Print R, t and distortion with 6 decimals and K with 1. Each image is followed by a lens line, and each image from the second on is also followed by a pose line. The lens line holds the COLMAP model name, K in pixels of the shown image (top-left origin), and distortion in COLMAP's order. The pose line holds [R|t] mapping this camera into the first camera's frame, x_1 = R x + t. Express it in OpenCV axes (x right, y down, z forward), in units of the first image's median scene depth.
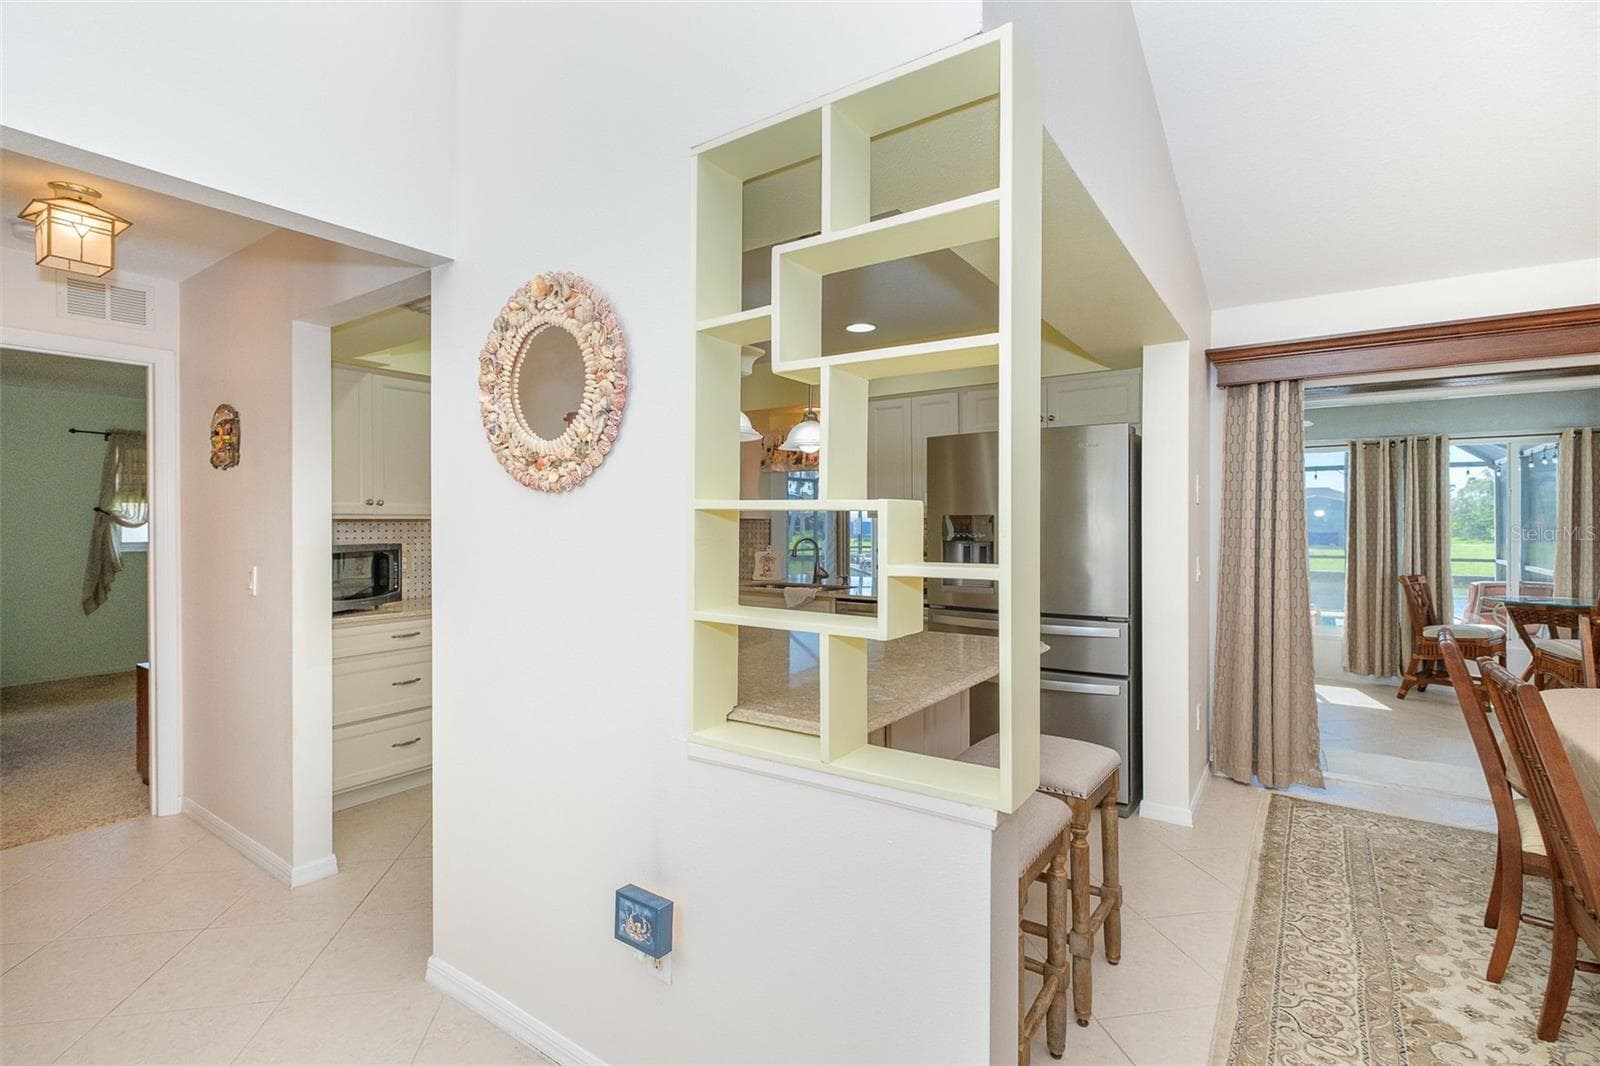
lens RADIAL K [[672.2, 0, 800.0], [0, 672.2, 533.0], [0, 0, 1]] dist [-0.002033, -0.000680]
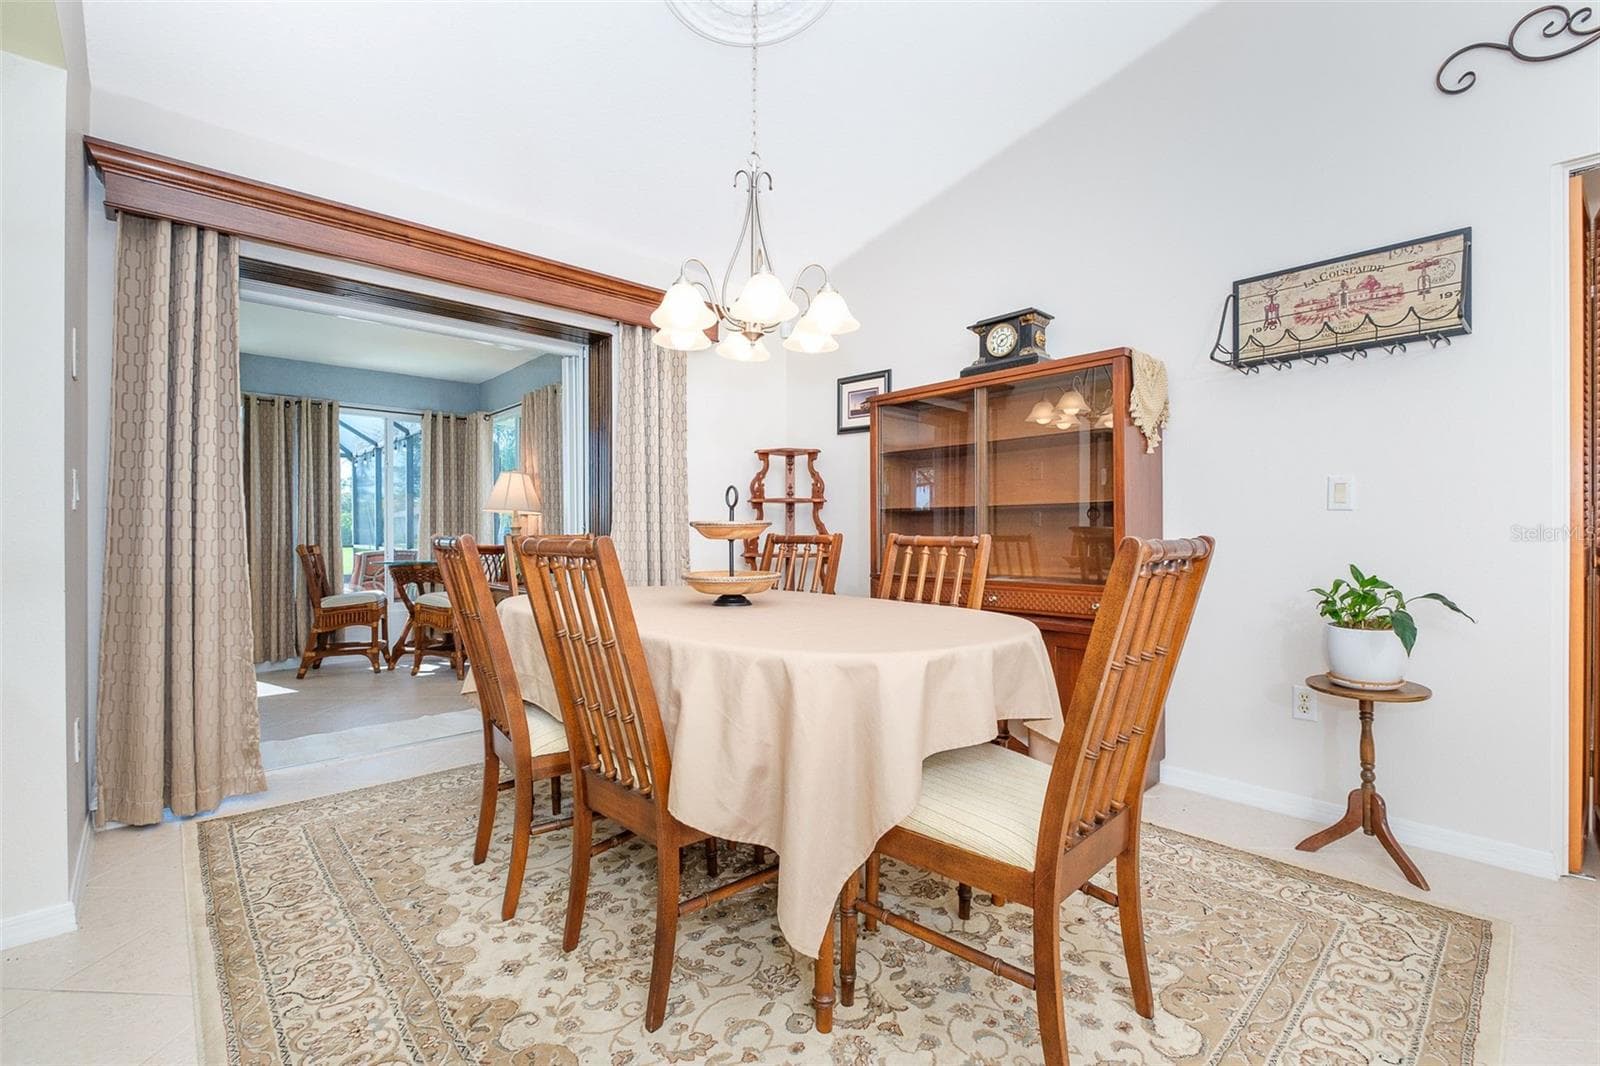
lens RADIAL K [[744.8, 0, 793.6], [0, 744.8, 528.3], [0, 0, 1]] dist [-0.011623, -0.001030]
pose [[0.213112, -0.001575, 0.977026, 0.093214], [0.008144, 0.999967, -0.000165, 0.090255], [-0.976994, 0.007992, 0.213118, 0.236695]]
